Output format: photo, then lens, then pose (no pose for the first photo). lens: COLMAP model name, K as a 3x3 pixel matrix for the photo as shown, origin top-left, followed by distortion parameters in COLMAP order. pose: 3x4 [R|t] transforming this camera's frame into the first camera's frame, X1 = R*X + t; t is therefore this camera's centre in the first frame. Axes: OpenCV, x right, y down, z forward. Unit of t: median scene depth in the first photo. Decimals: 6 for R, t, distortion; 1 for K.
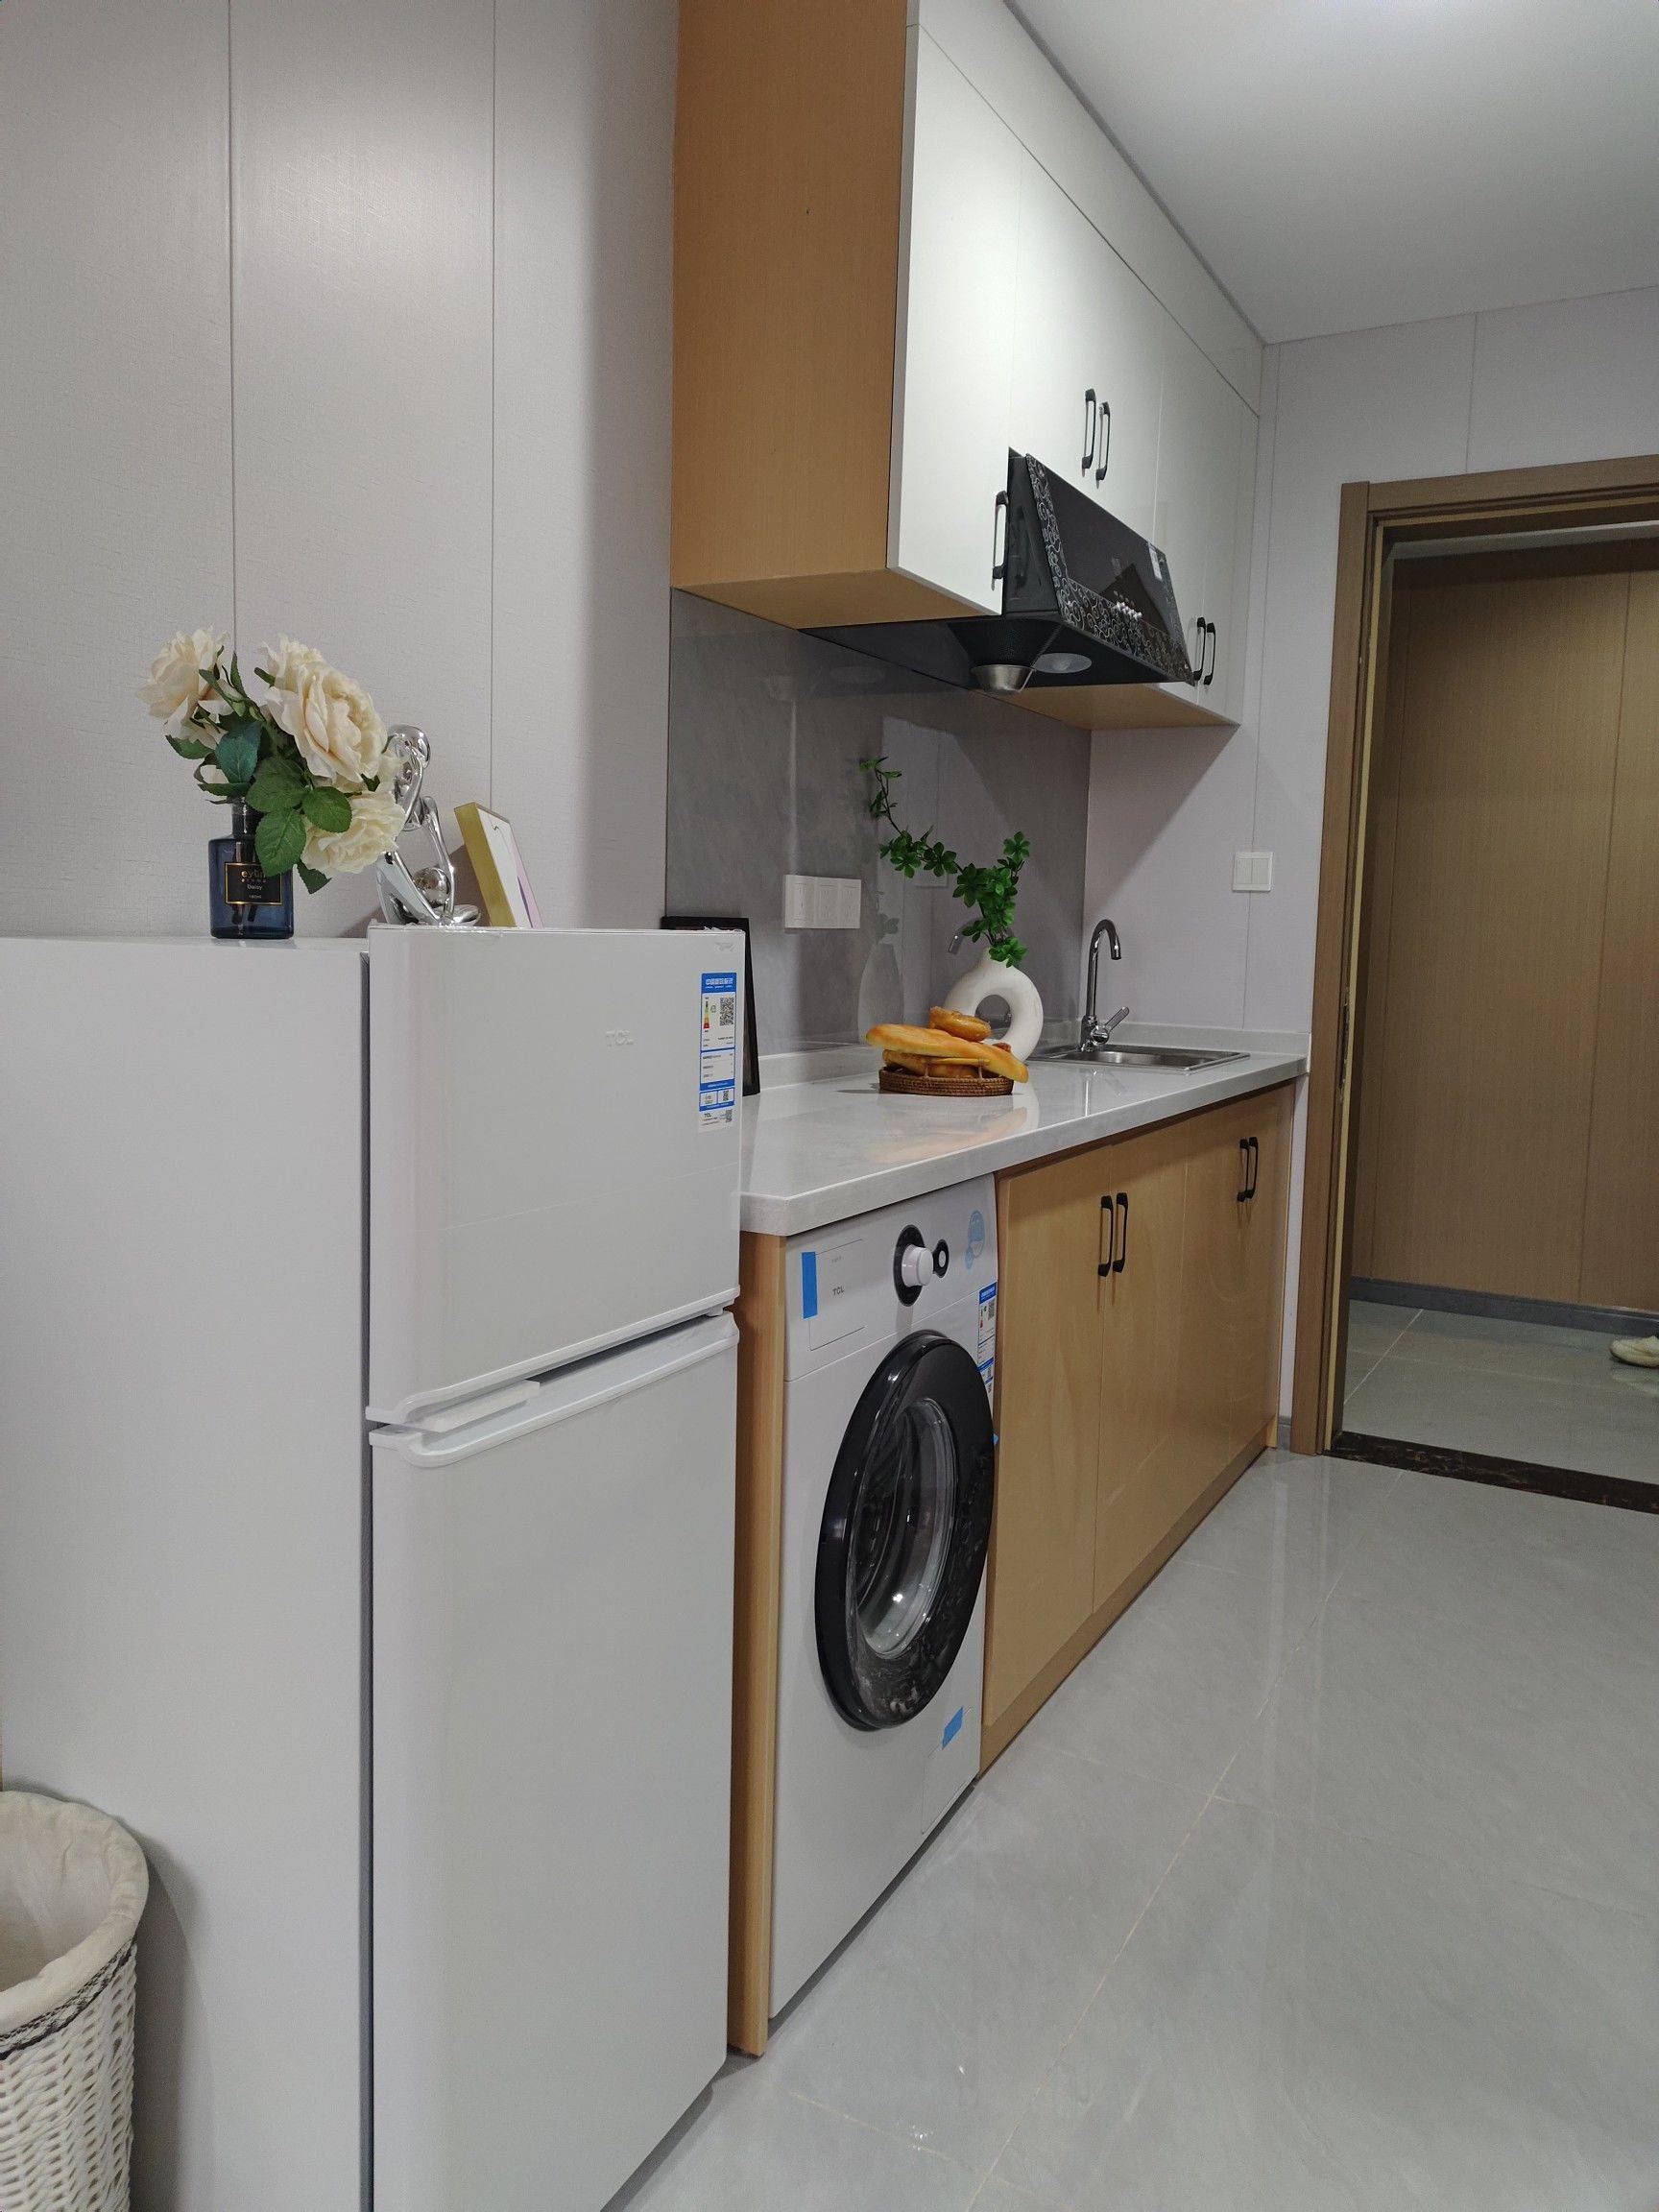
lens RADIAL K [[1680.5, 0, 804.4], [0, 1680.5, 1109.5], [0, 0, 1]] dist [0.074606, -0.070223]
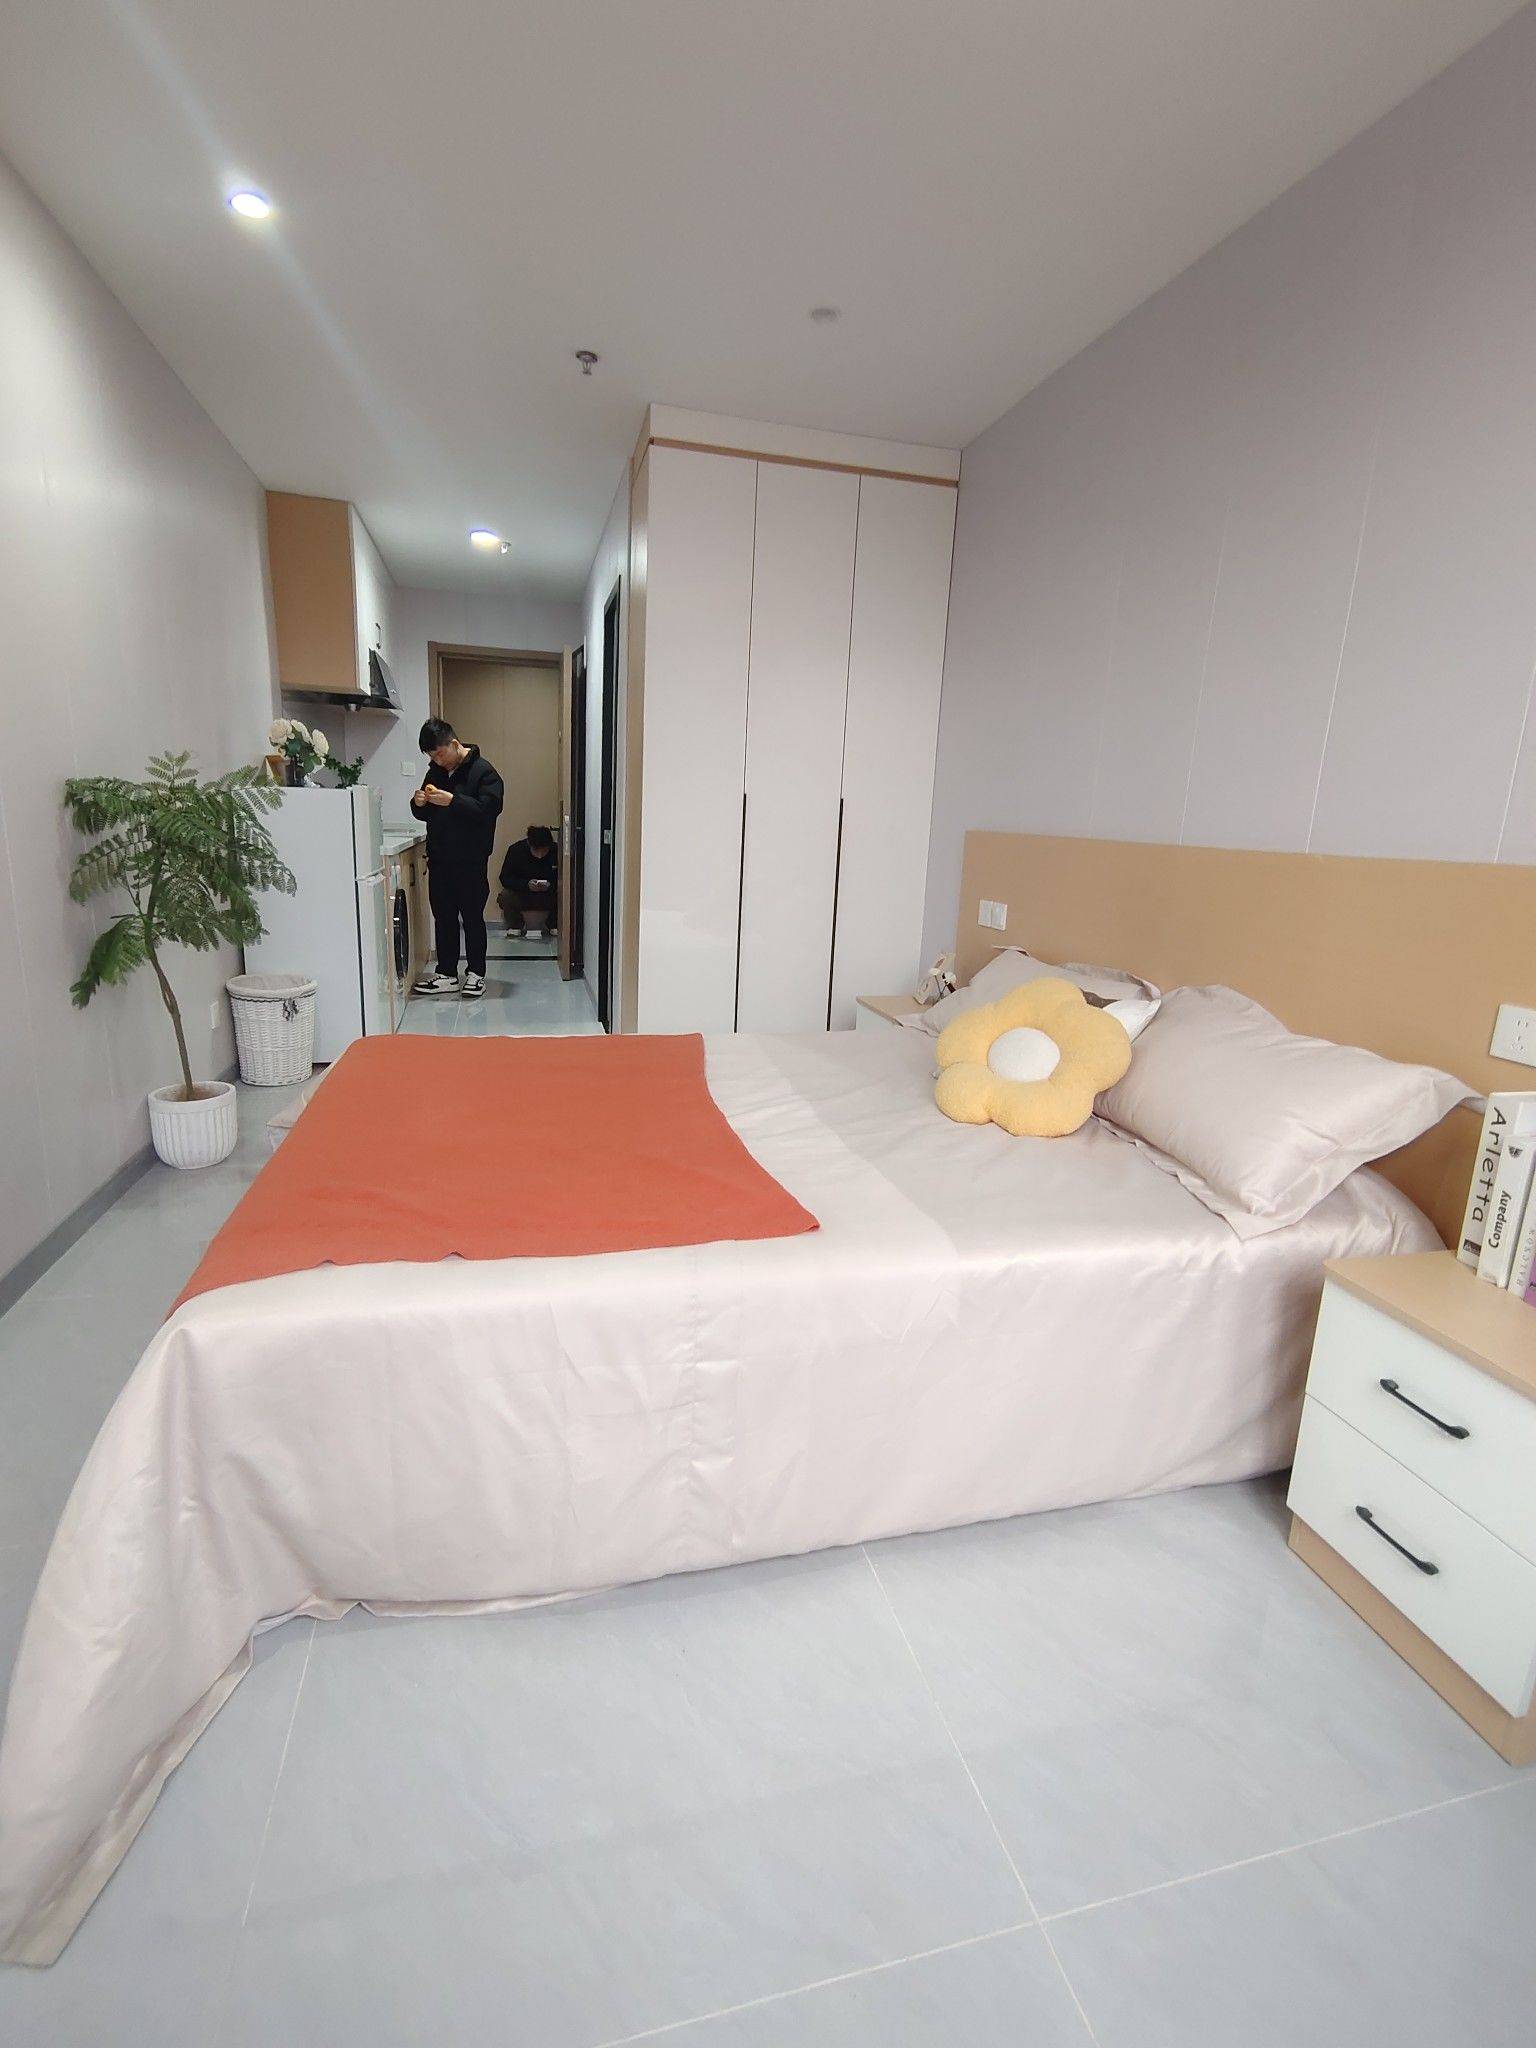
lens RADIAL K [[990.0, 0, 768.0], [0, 990.0, 1024.0], [0, 0, 1]] dist [-0.046197, 0.105372]
pose [[0.738797, -0.131140, 0.661045, -0.602143], [0.045224, 0.988321, 0.145522, 0.101695], [-0.672409, -0.077616, 0.736099, -0.935953]]
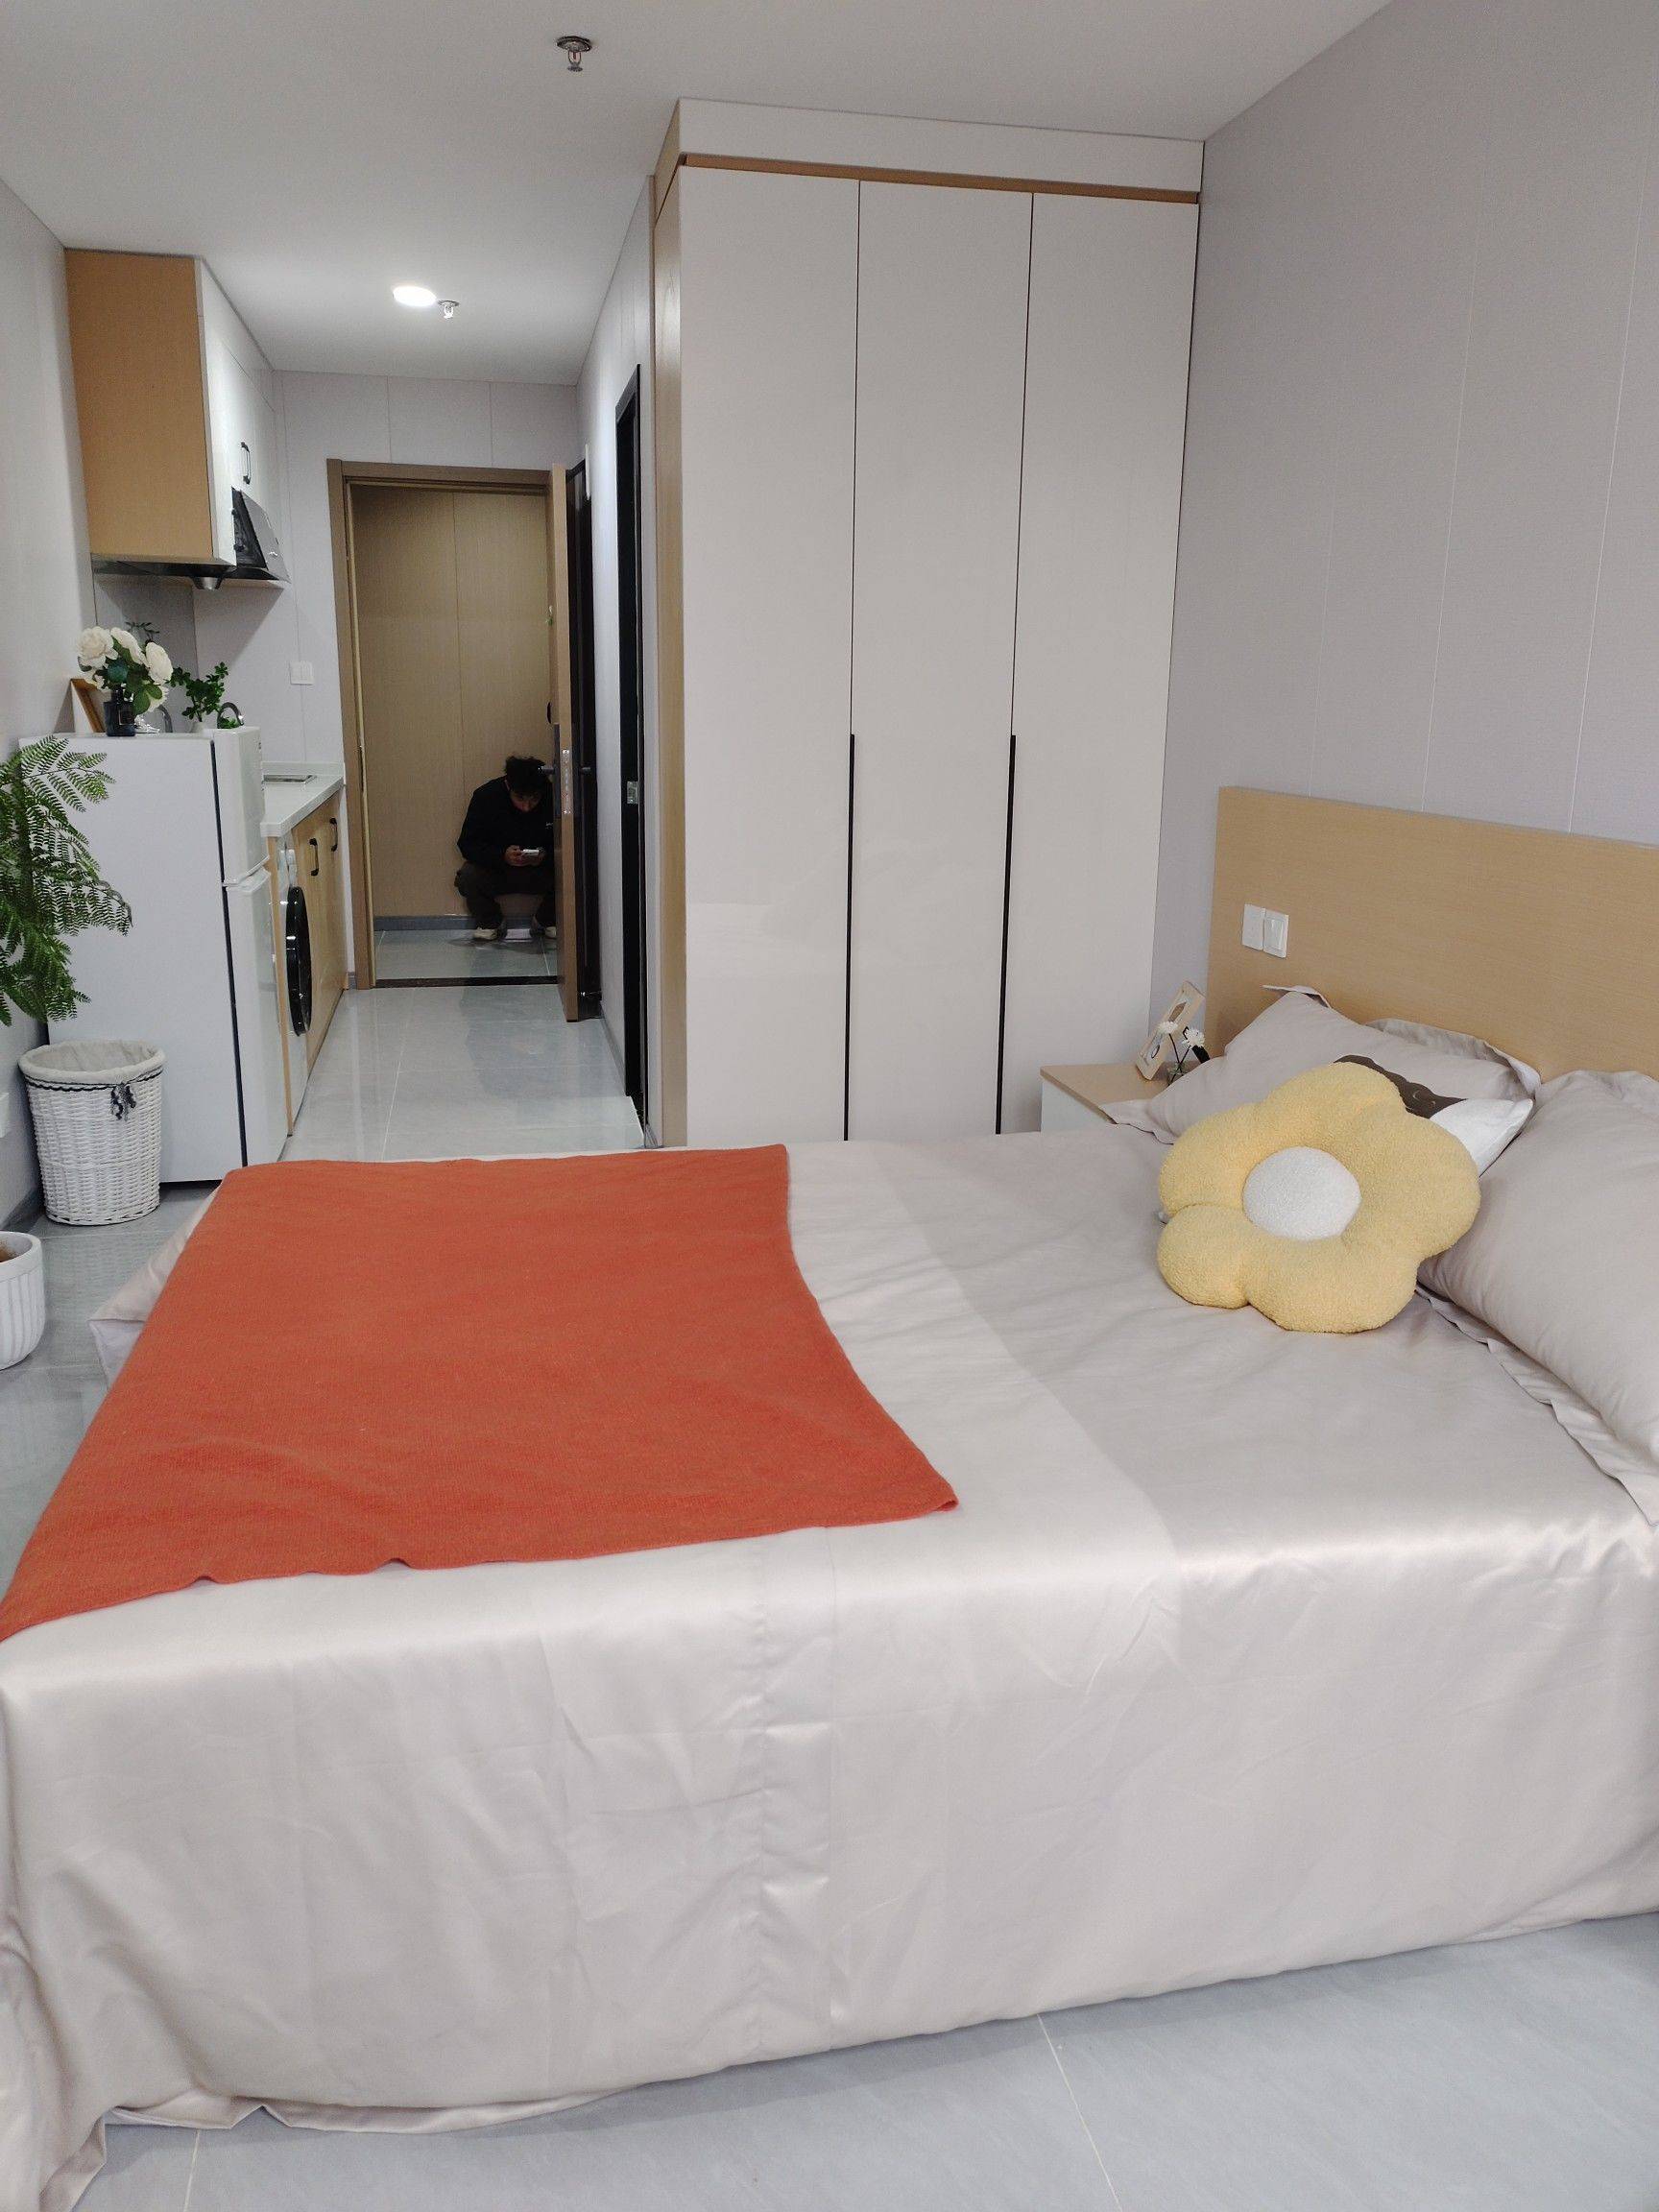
lens RADIAL K [[1688.6, 0, 826.4], [0, 1688.6, 1055.1], [0, 0, 1]] dist [0.080537, -0.069882]
pose [[0.771470, -0.149176, 0.618531, -0.616854], [0.075685, 0.986740, 0.143581, 0.051636], [-0.631748, -0.063955, 0.772531, -0.981730]]
